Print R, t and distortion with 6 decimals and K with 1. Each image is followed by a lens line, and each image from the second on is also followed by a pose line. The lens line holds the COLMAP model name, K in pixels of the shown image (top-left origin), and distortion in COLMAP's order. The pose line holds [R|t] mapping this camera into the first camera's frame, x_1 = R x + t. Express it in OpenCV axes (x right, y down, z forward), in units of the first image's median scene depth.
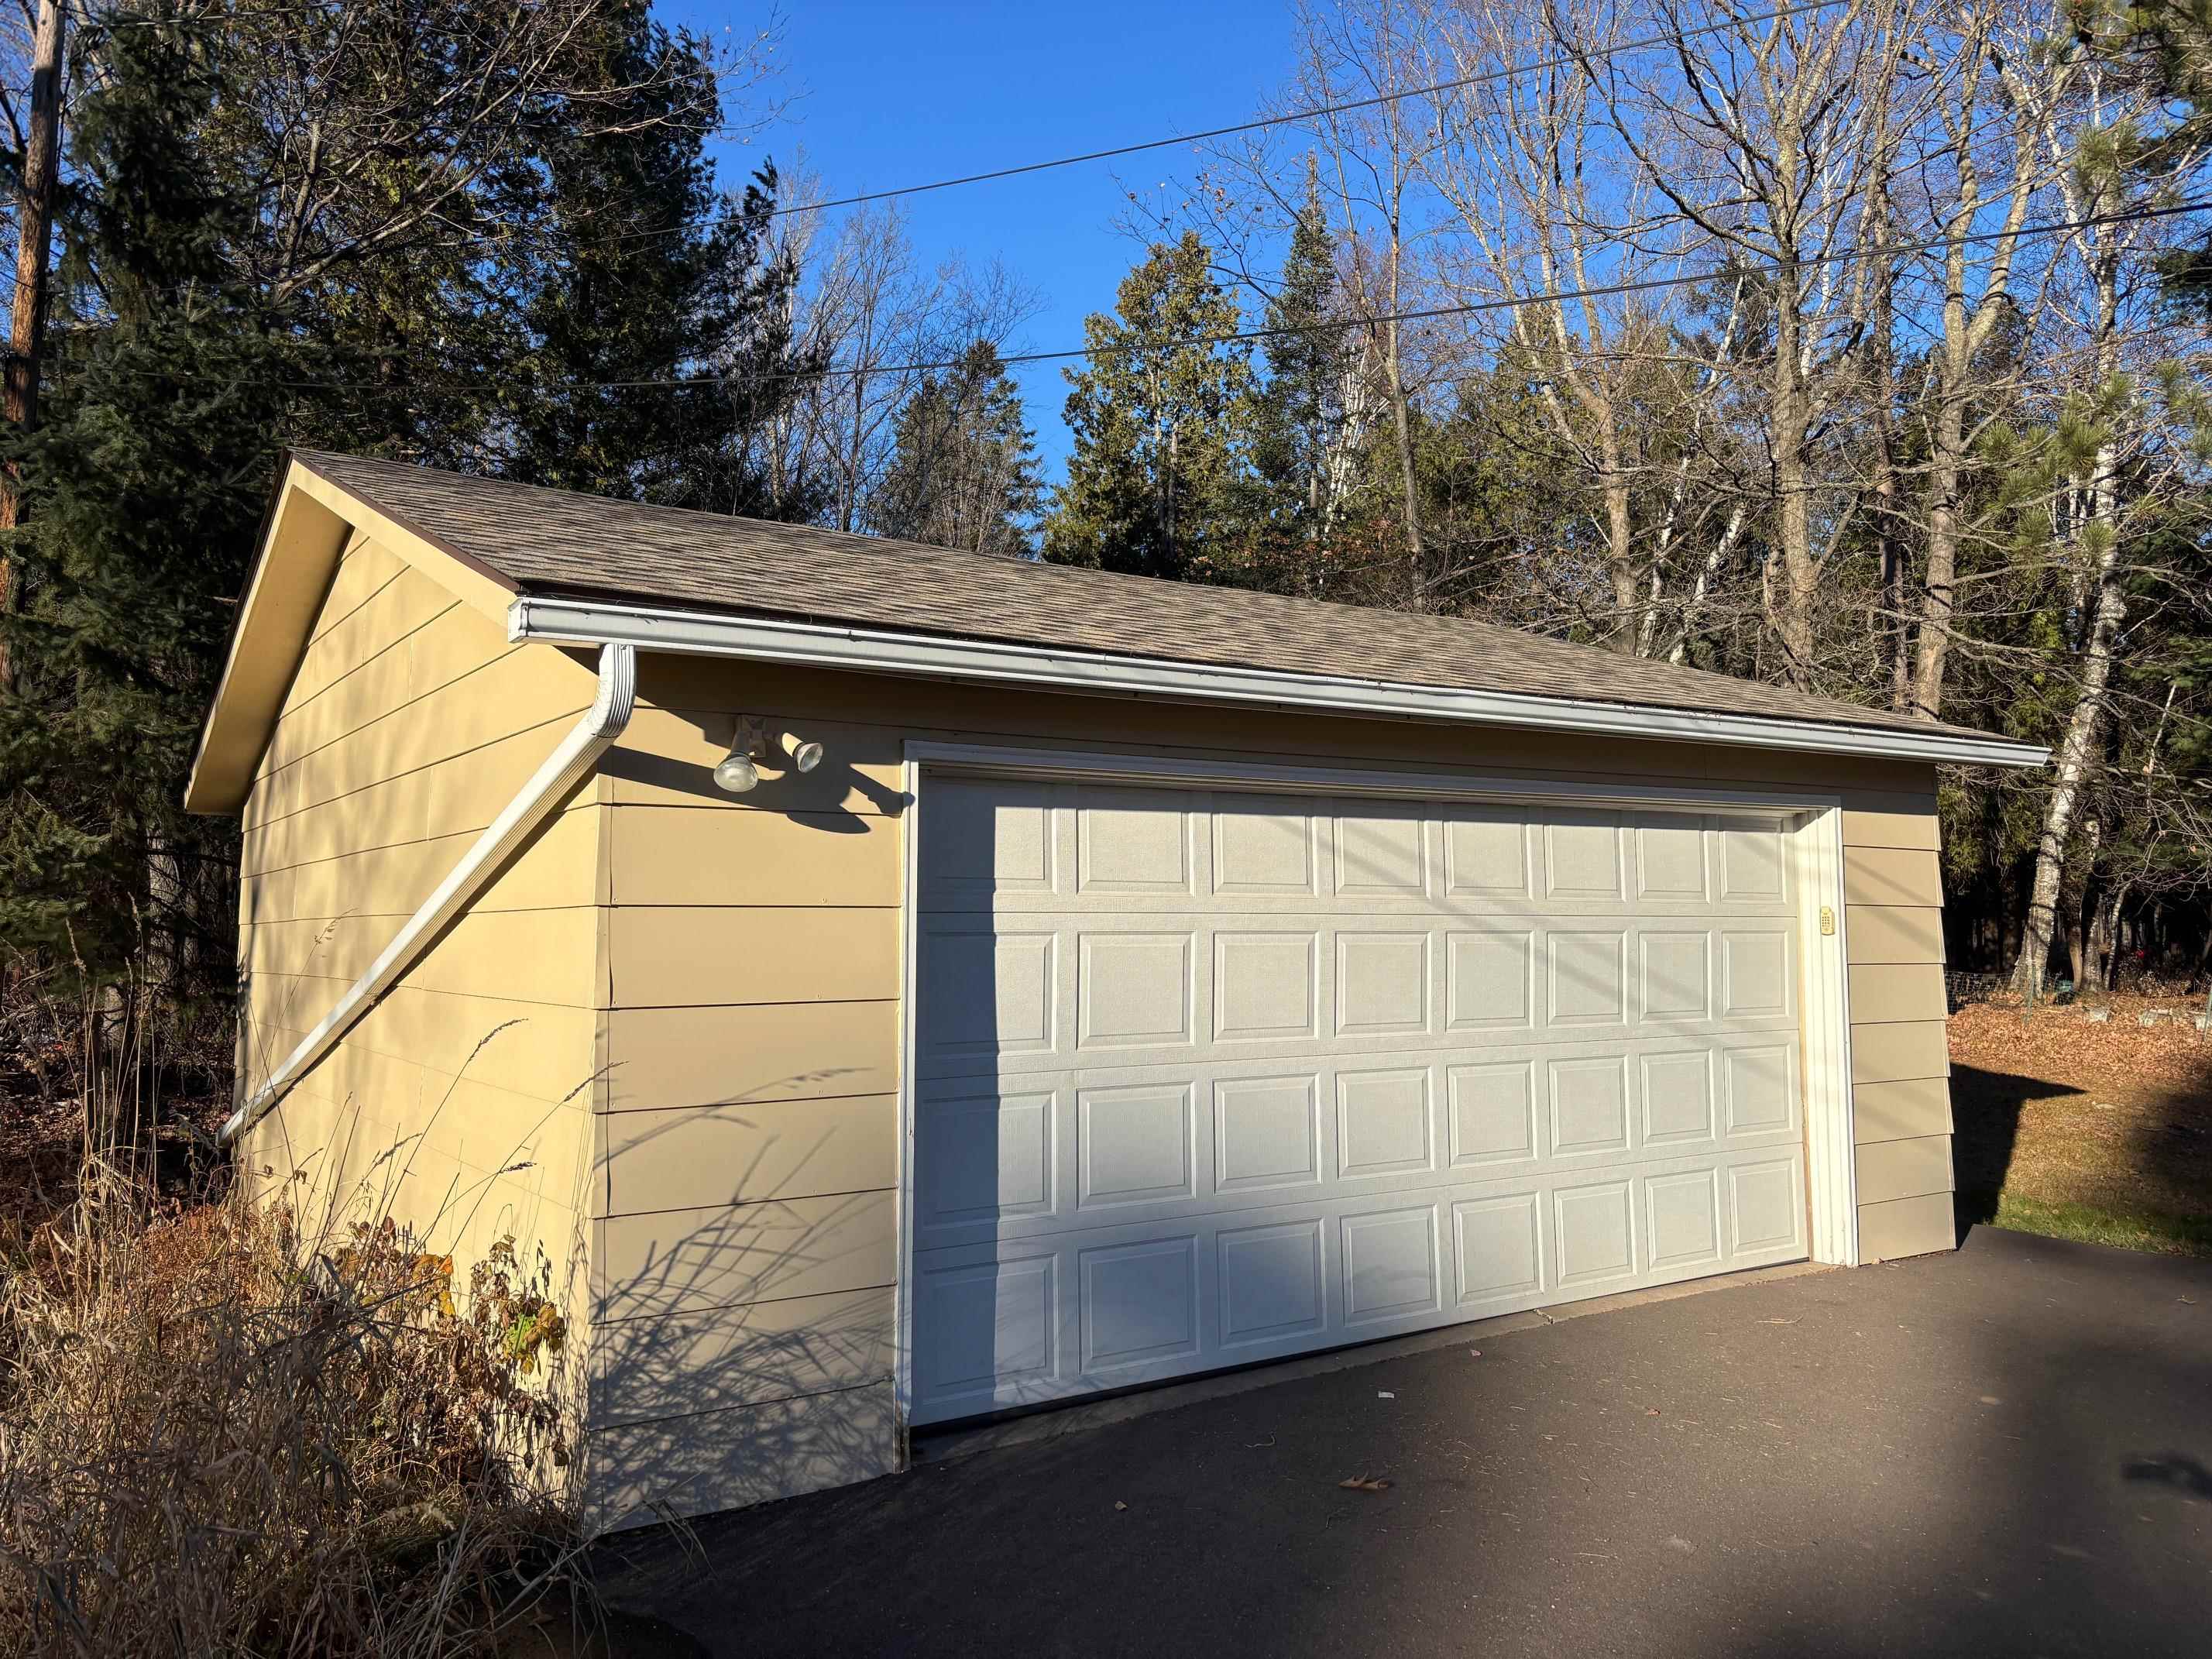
lens RADIAL K [[1763.2, 0, 1110.4], [0, 1763.2, 767.6], [0, 0, 1]] dist [0.038273, -0.054021]
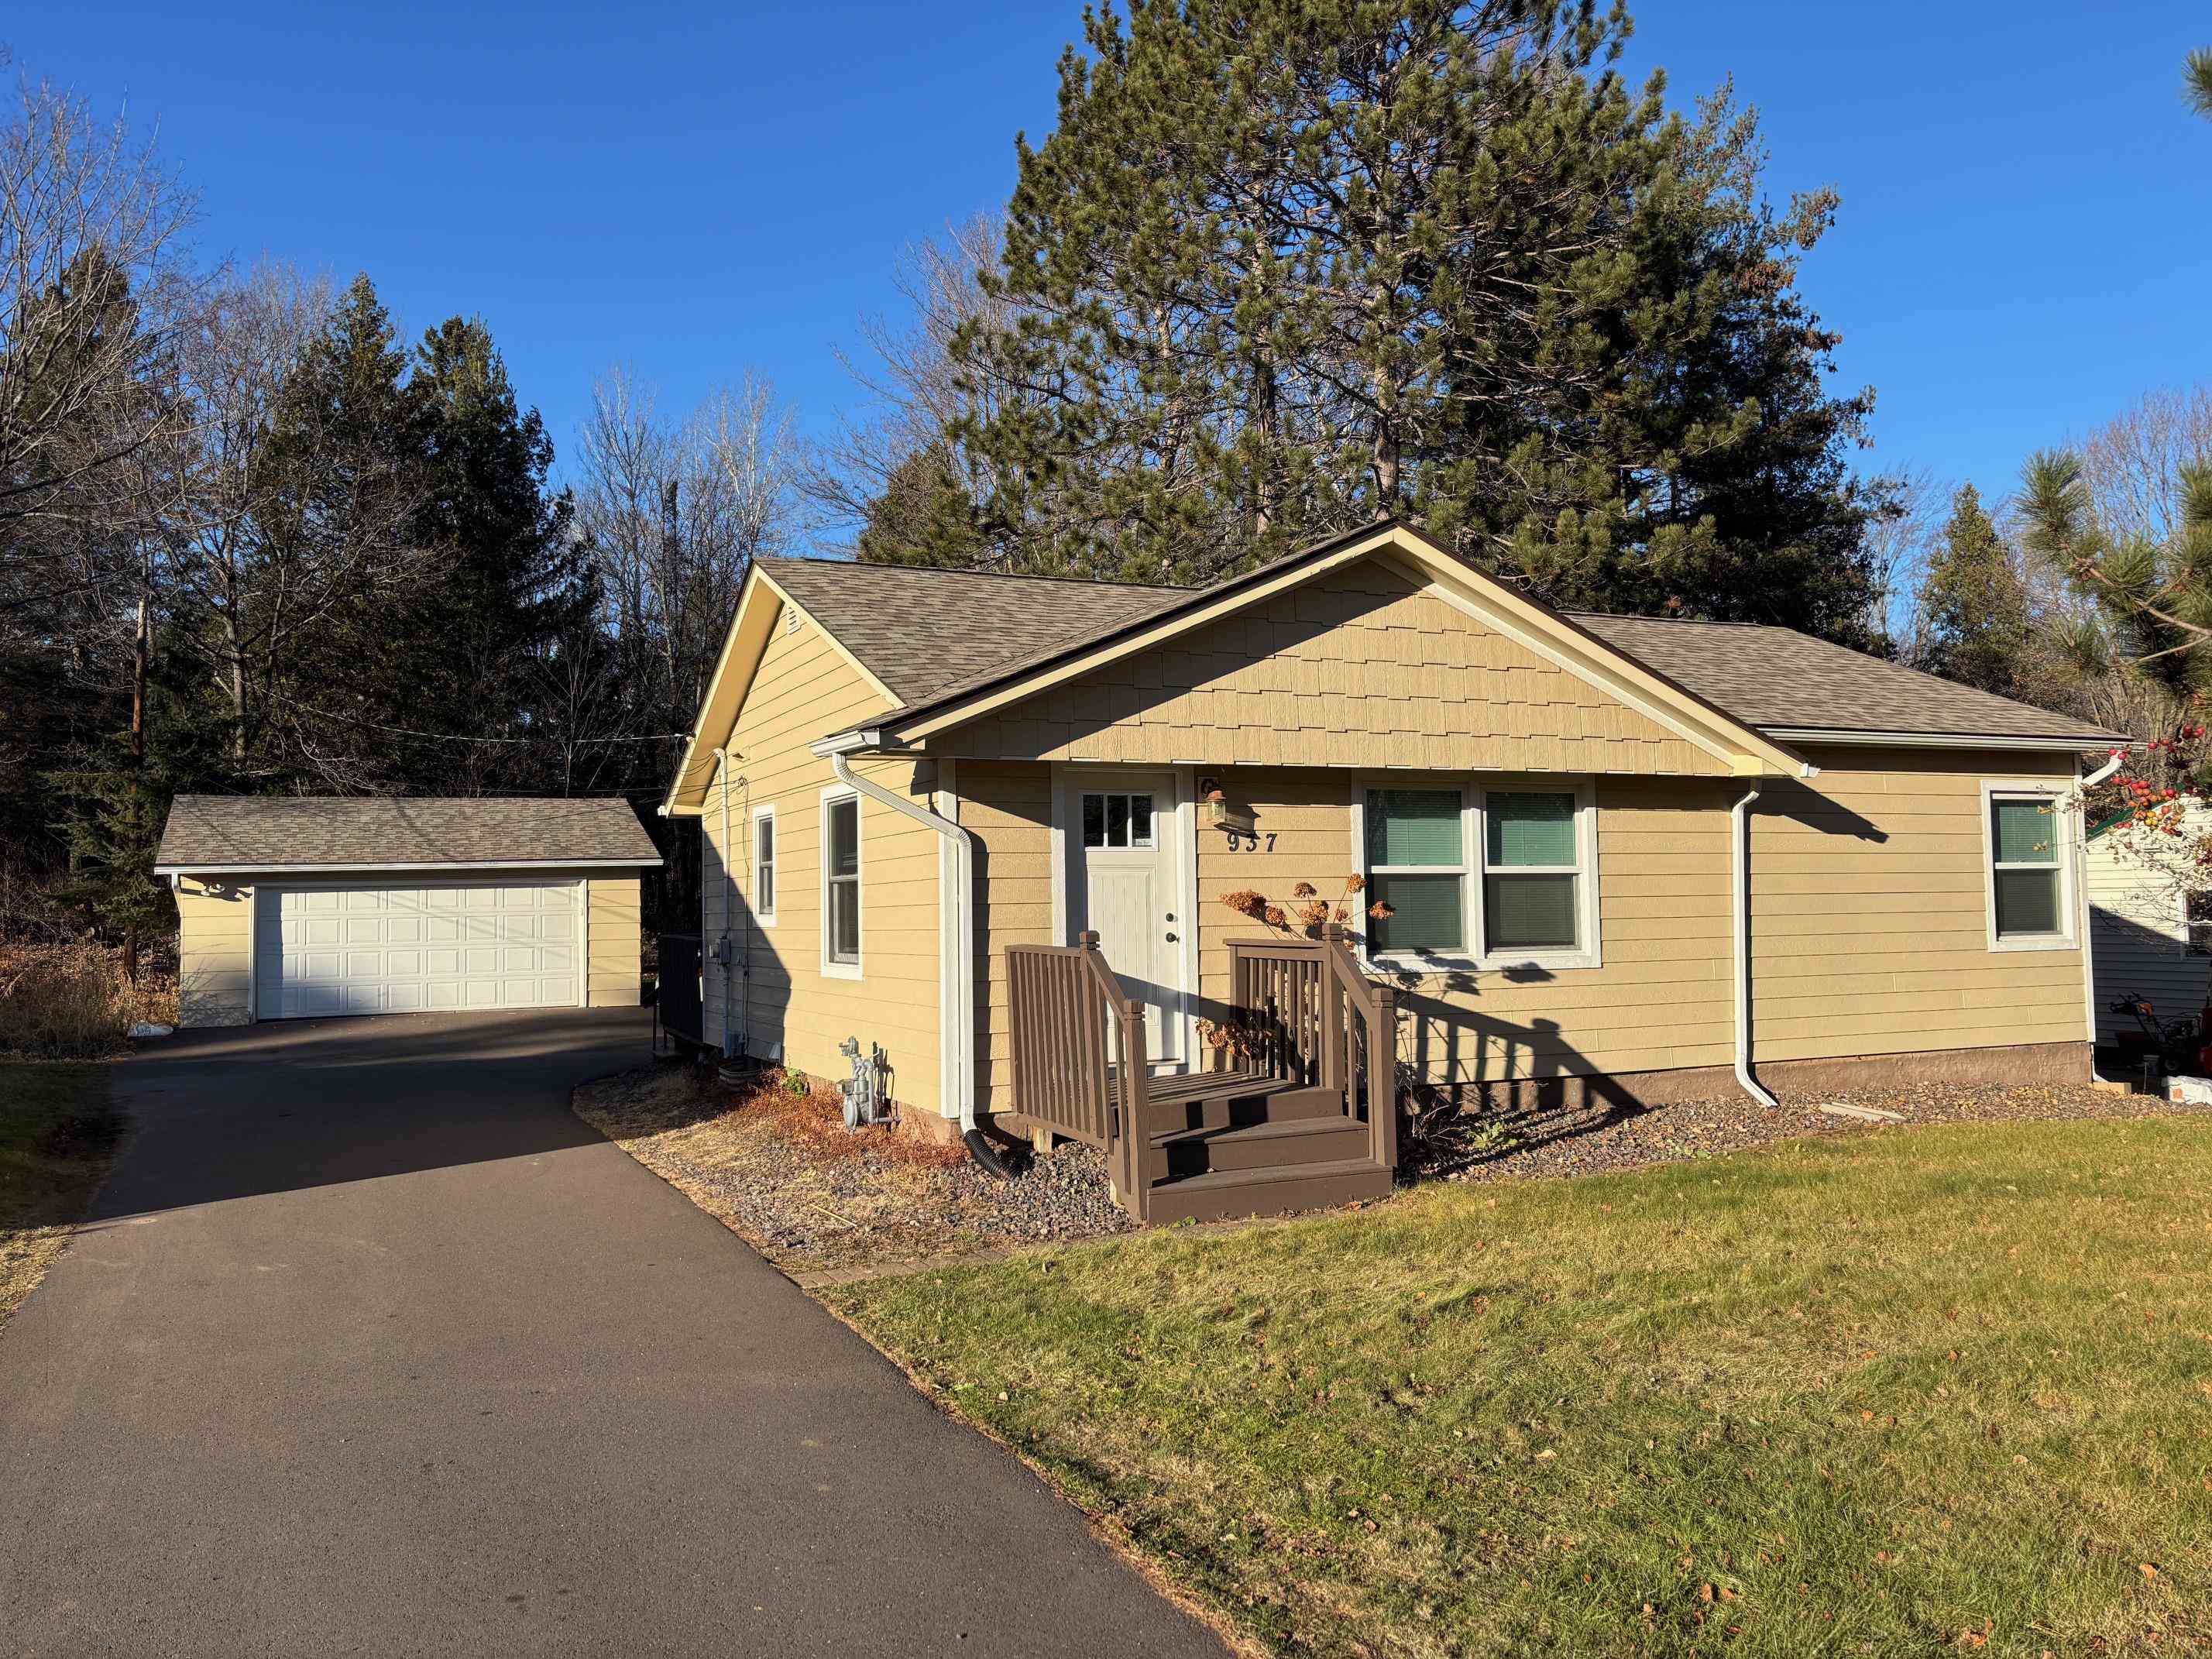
lens RADIAL K [[1749.4, 0, 1091.8], [0, 1749.4, 825.2], [0, 0, 1]] dist [0.060901, -0.004193]
pose [[0.987640, -0.014588, -0.156056, 2.622951], [0.023821, 0.998063, 0.057462, -0.355369], [0.154916, -0.060470, 0.986075, -3.090778]]
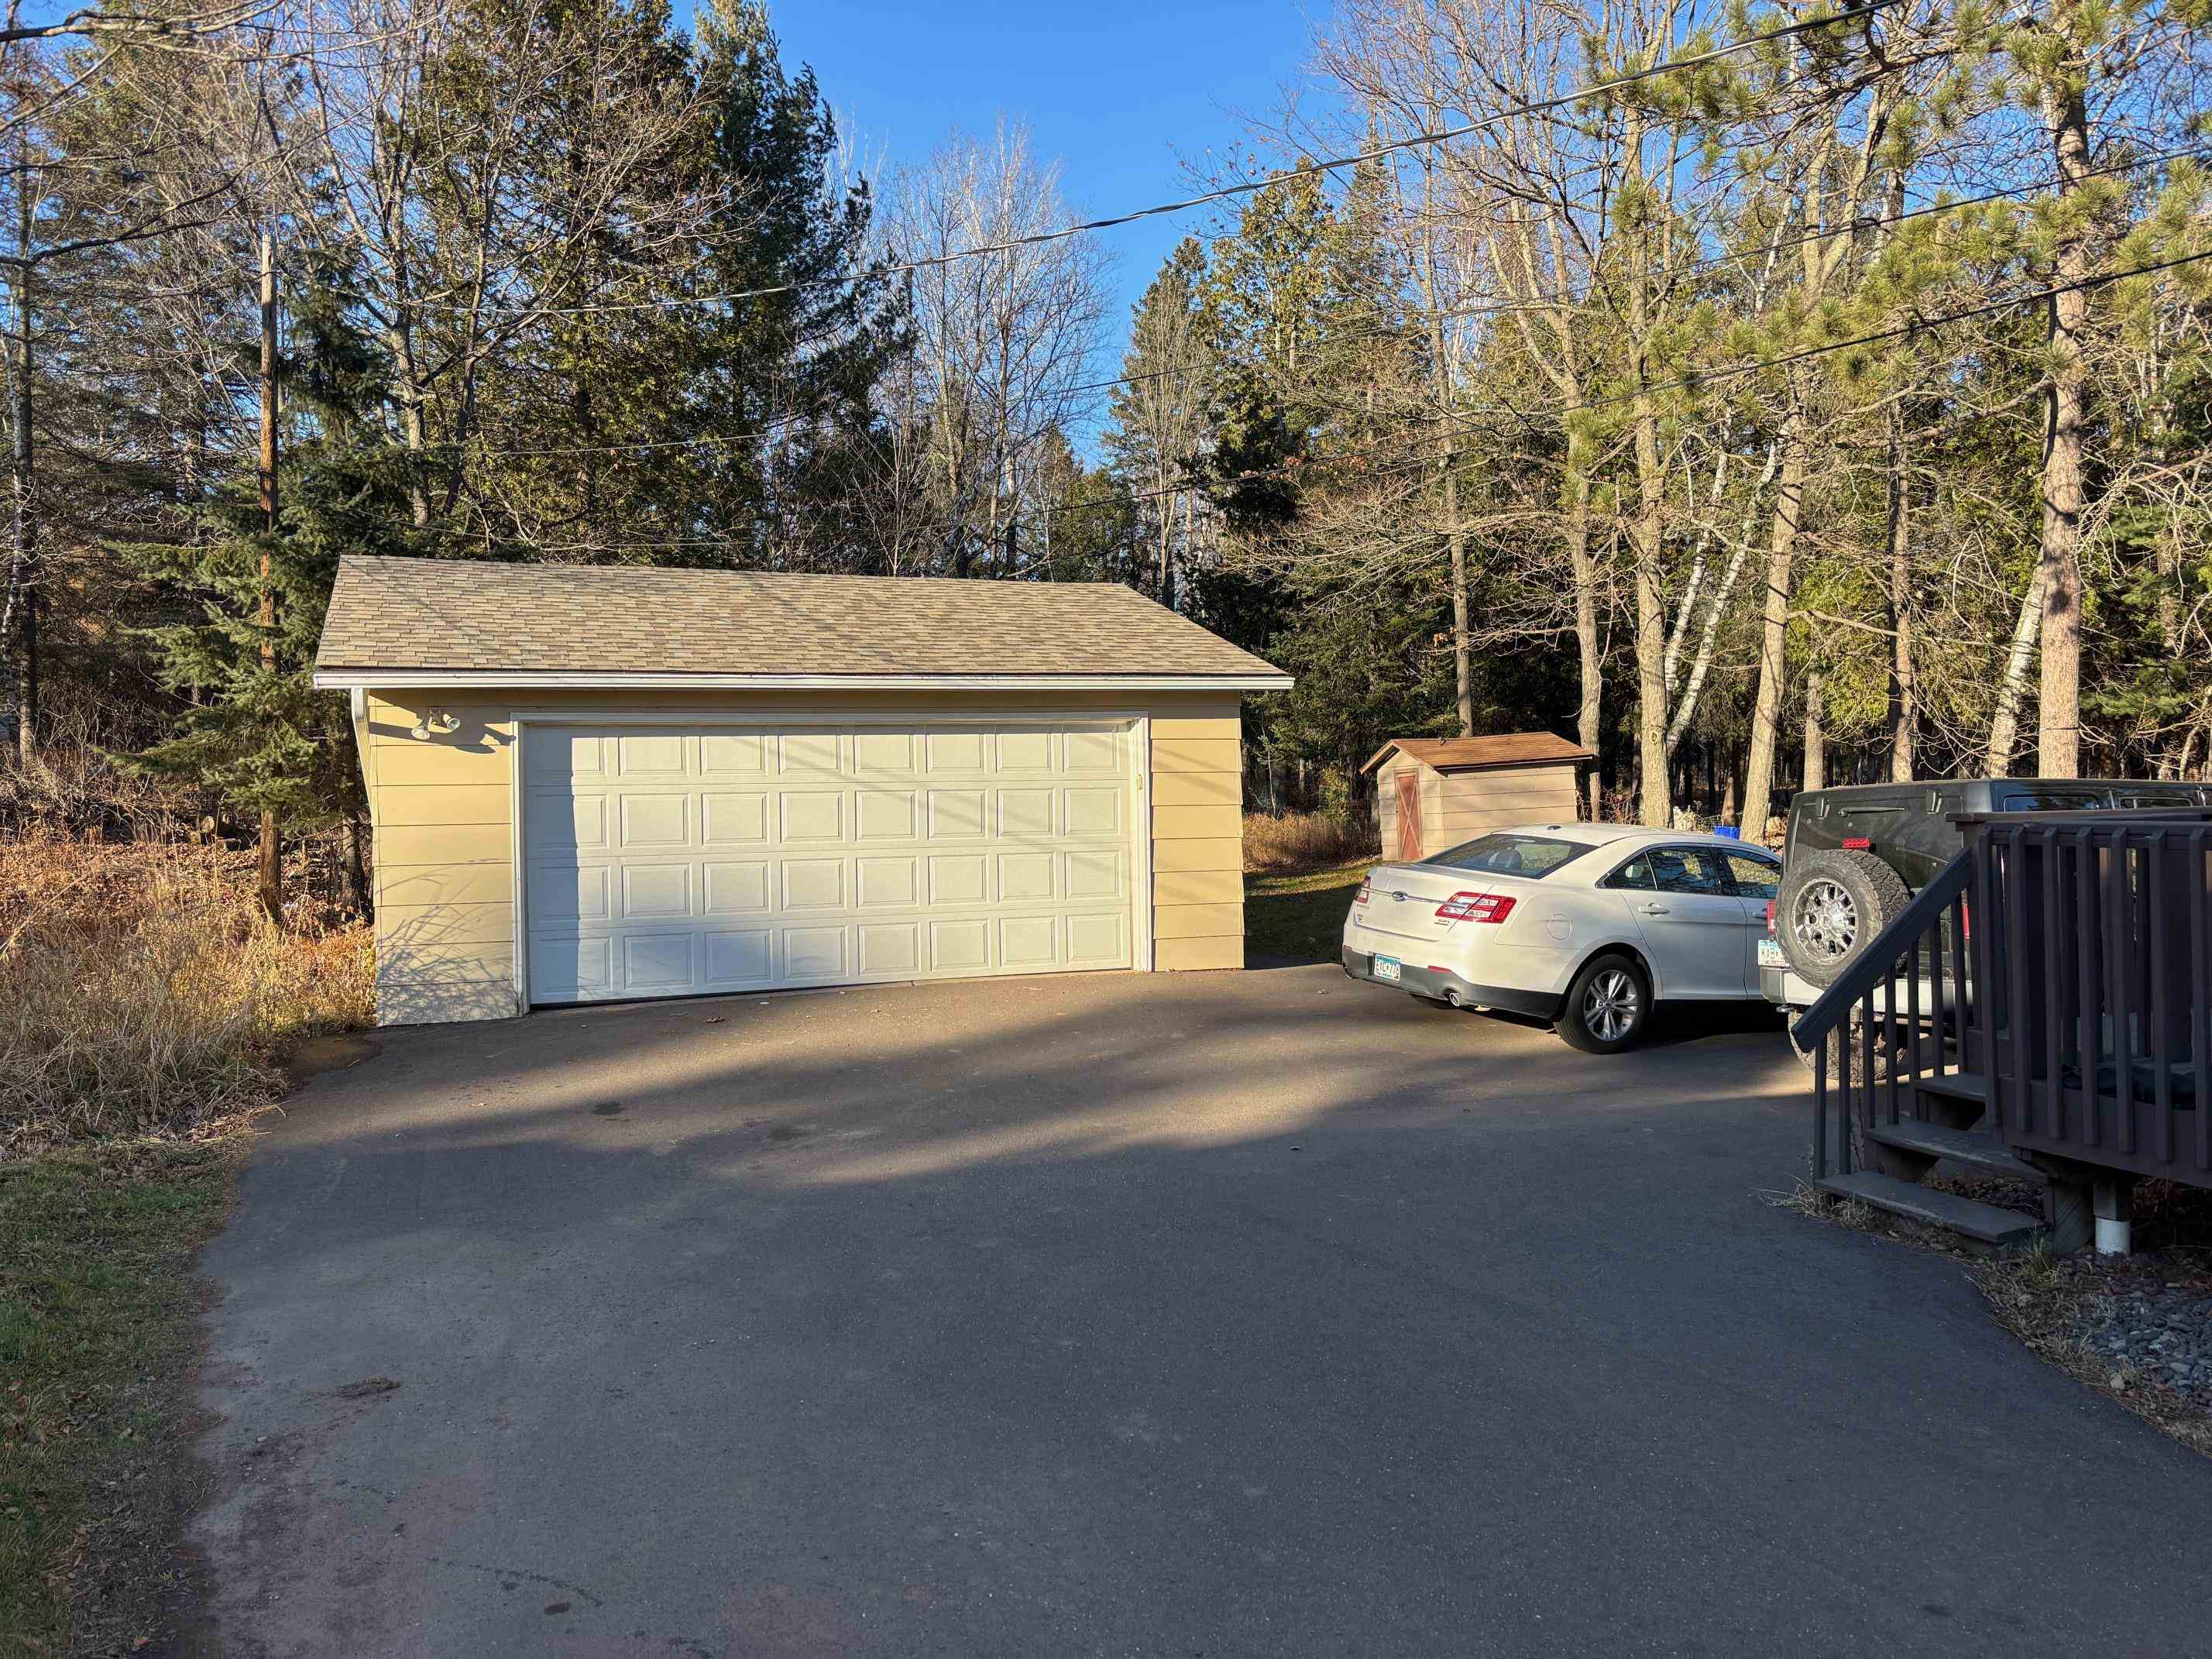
lens RADIAL K [[1749.4, 0, 1091.8], [0, 1749.4, 825.2], [0, 0, 1]] dist [0.060901, -0.004193]
pose [[0.976035, -0.006104, -0.217526, 0.986814], [0.031125, 0.993245, 0.111783, -0.090178], [0.215374, -0.115874, 0.969632, -0.951513]]
